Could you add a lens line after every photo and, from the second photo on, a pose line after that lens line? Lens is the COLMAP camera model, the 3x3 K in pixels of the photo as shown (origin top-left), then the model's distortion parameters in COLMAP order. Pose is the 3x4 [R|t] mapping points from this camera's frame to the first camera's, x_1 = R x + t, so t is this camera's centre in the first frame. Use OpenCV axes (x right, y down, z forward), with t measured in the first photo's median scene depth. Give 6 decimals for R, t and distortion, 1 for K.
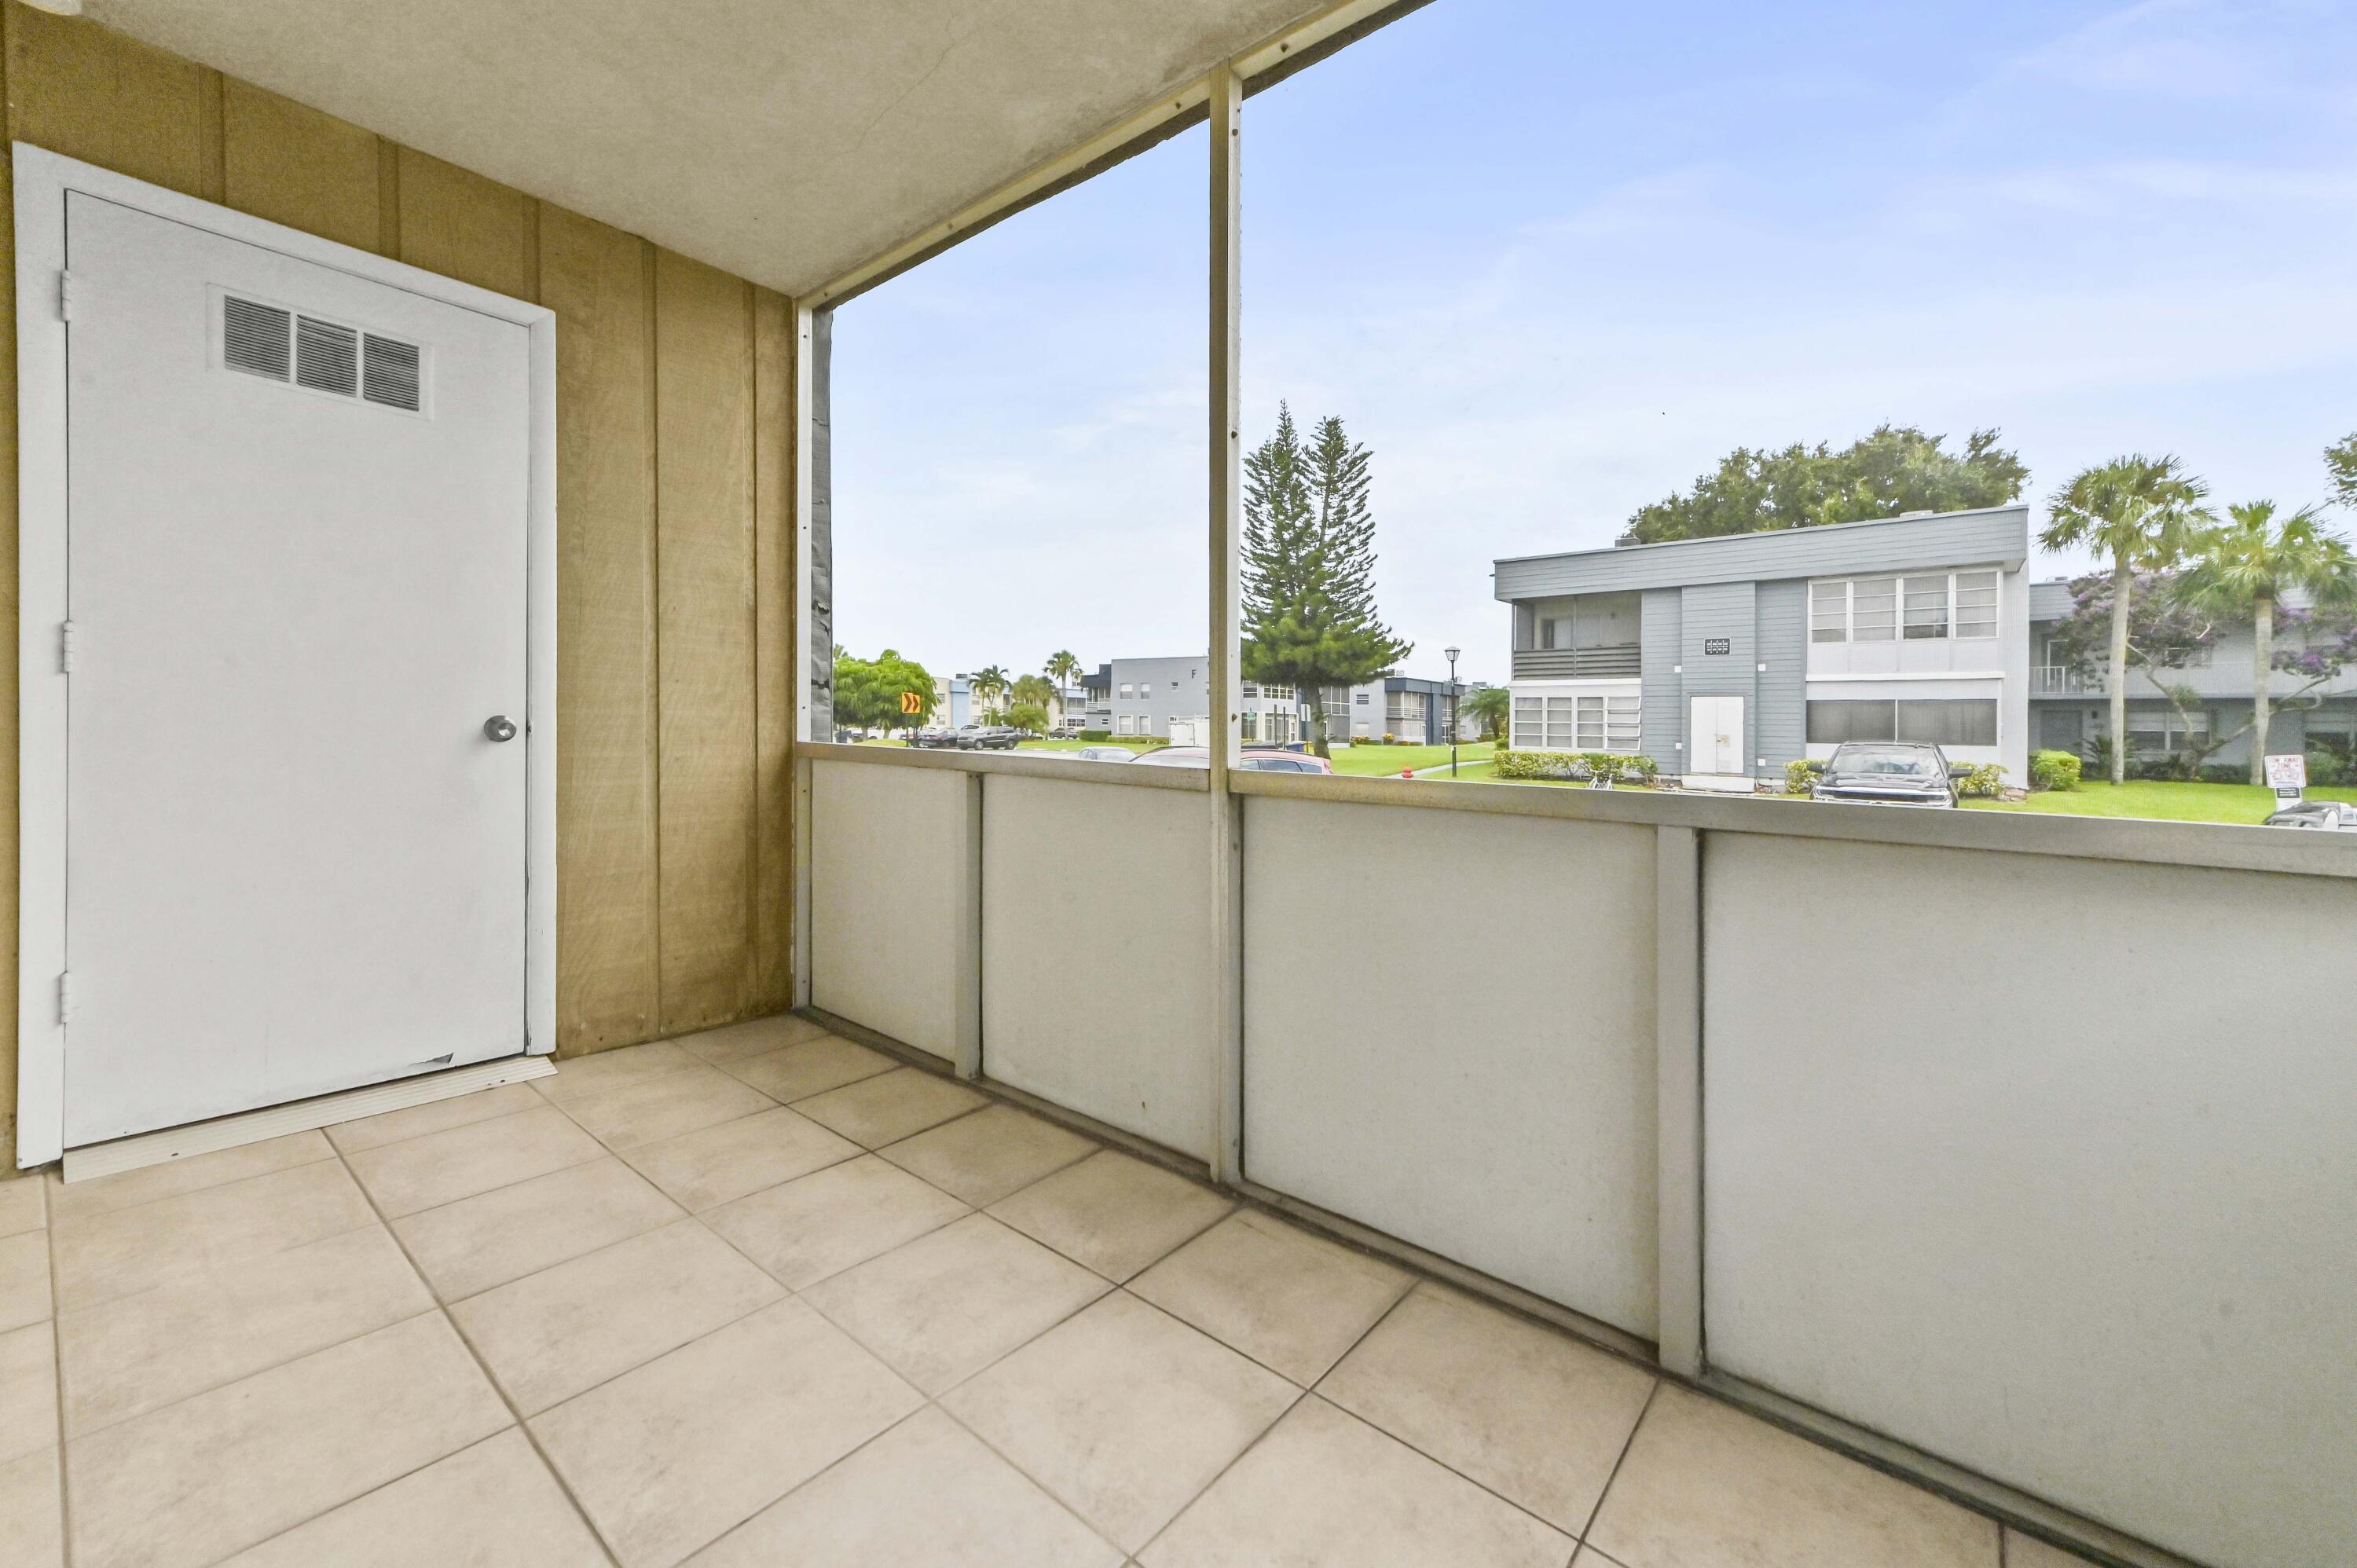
lens RADIAL K [[936.7, 0, 1179.2], [0, 936.7, 730.9], [0, 0, 1]] dist [0.018465, 0.000105]
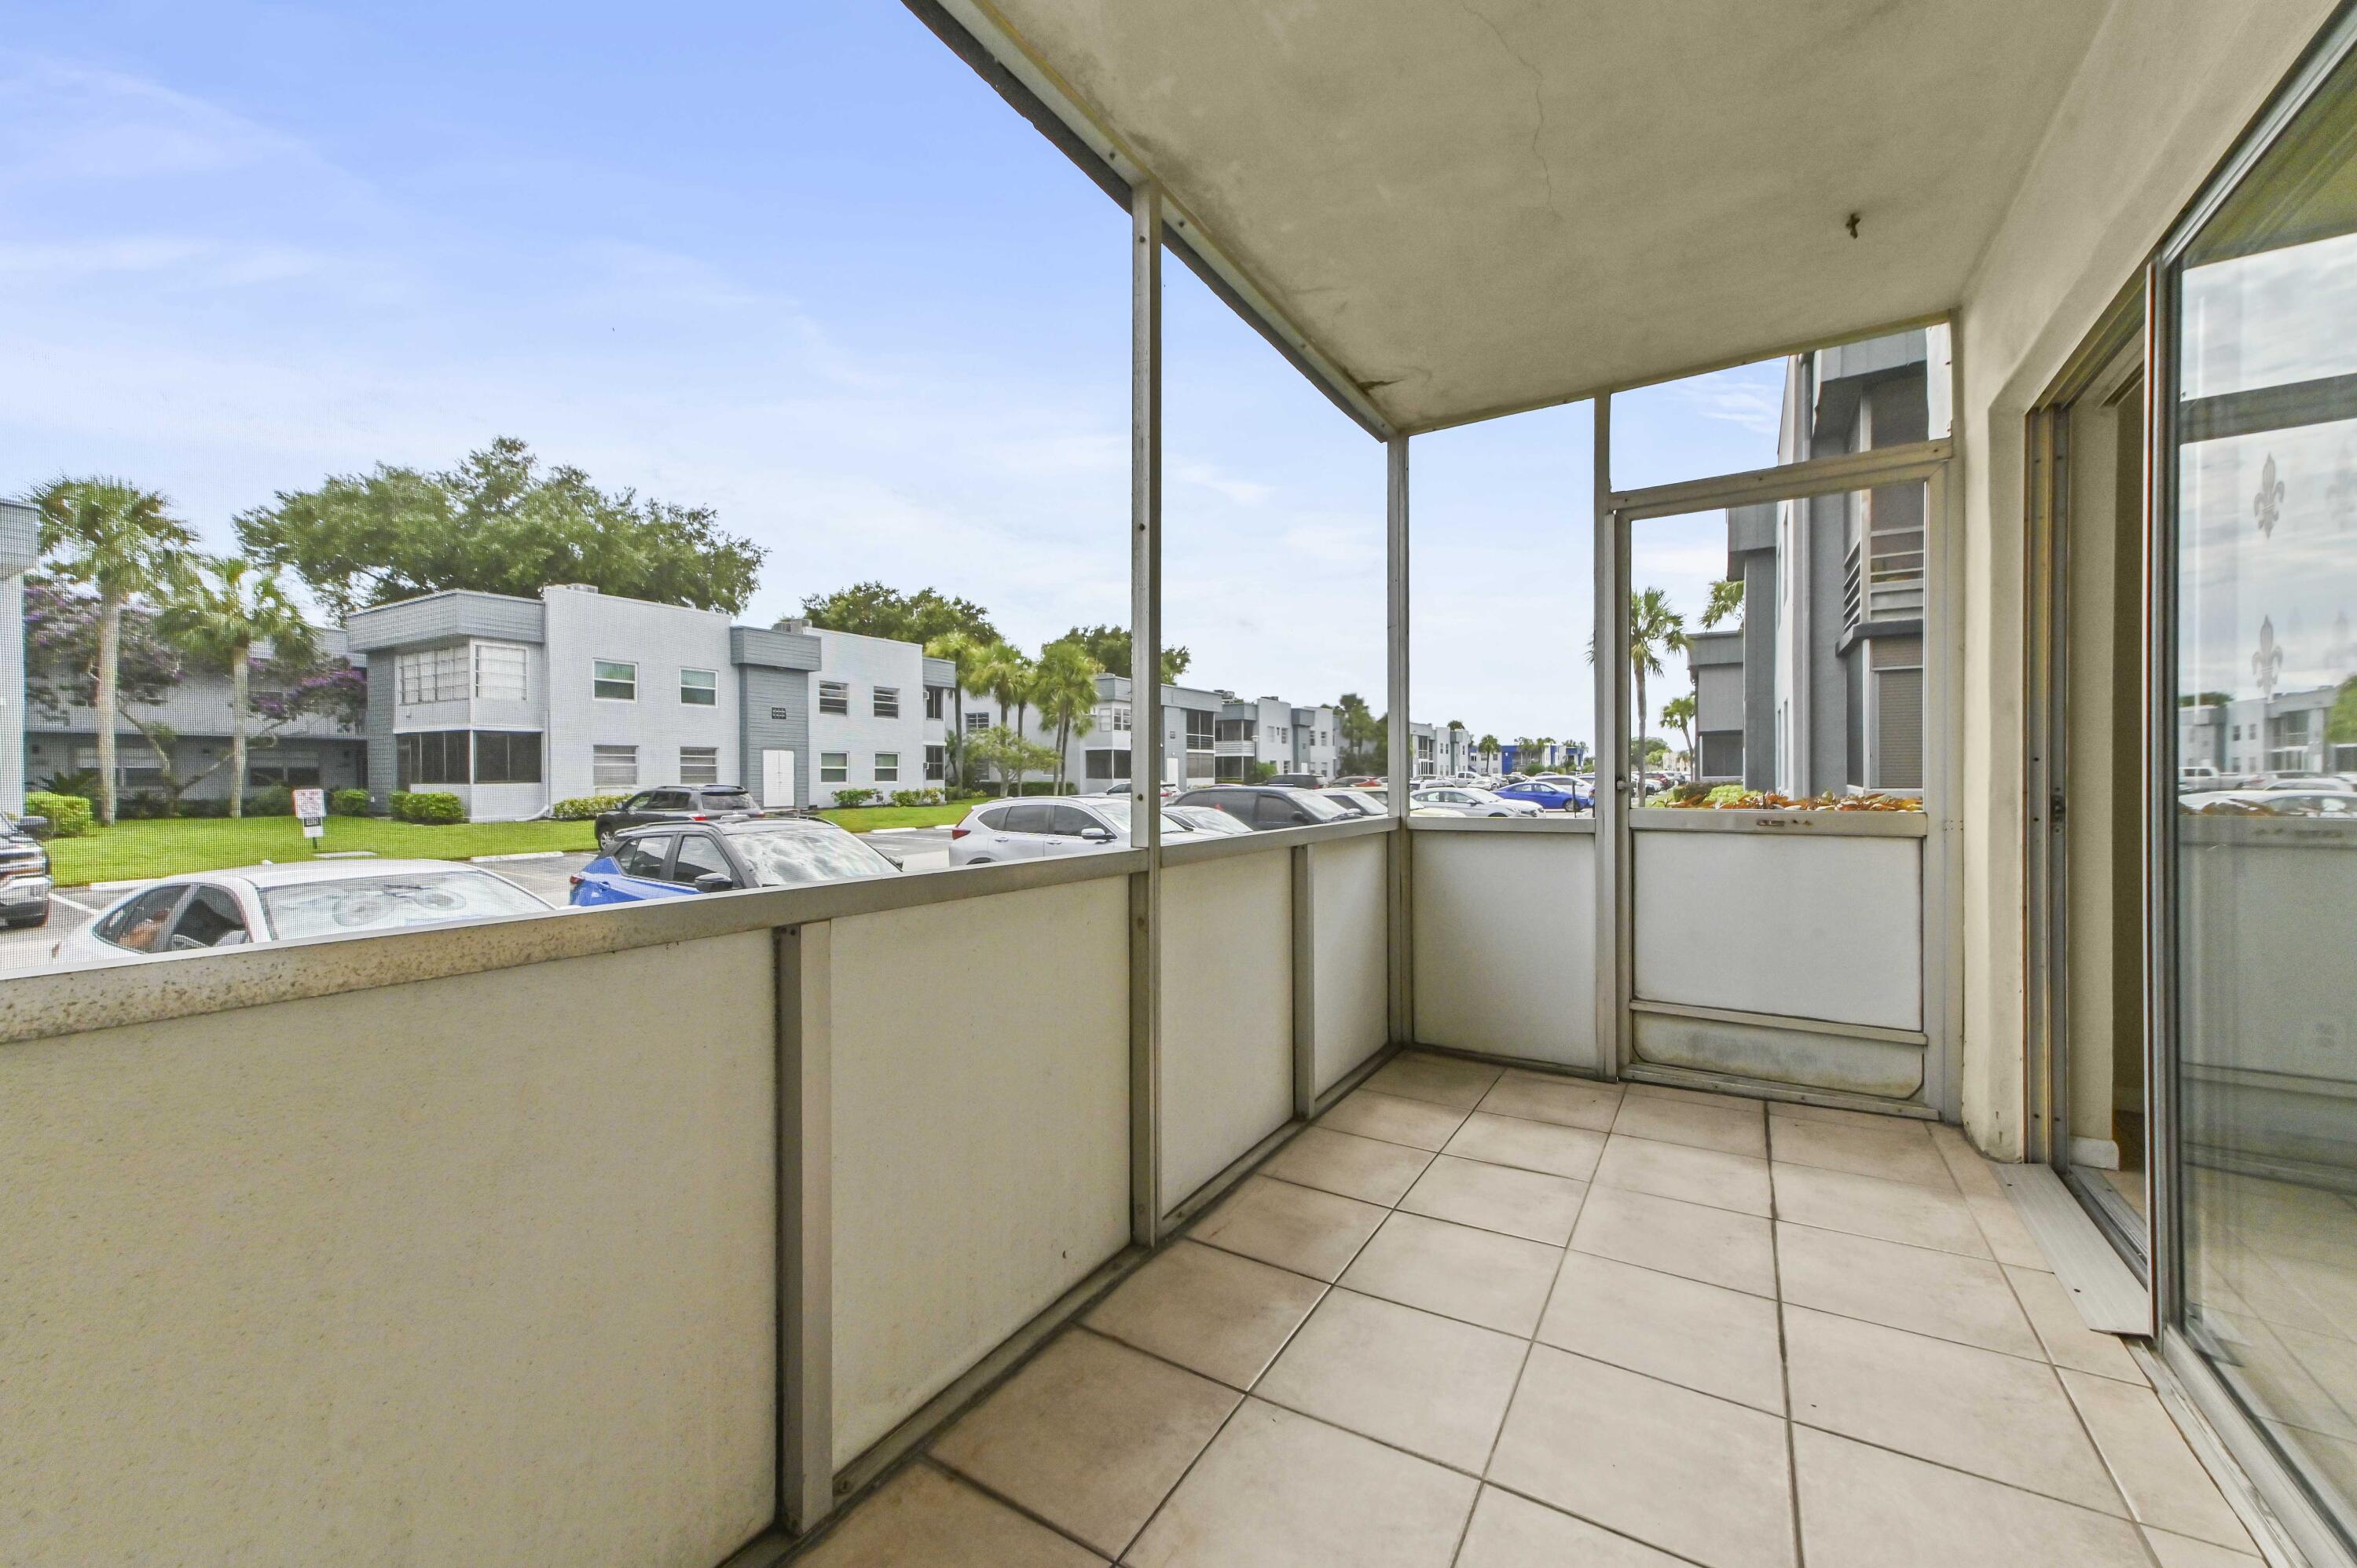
lens RADIAL K [[926.6, 0, 1172.2], [0, 926.6, 772.0], [0, 0, 1]] dist [0.010854, -0.000053]
pose [[-0.150609, -0.012501, 0.988514, -0.094050], [0.003279, 0.999908, 0.013145, -0.005235], [-0.988588, 0.005221, -0.150554, 0.110223]]
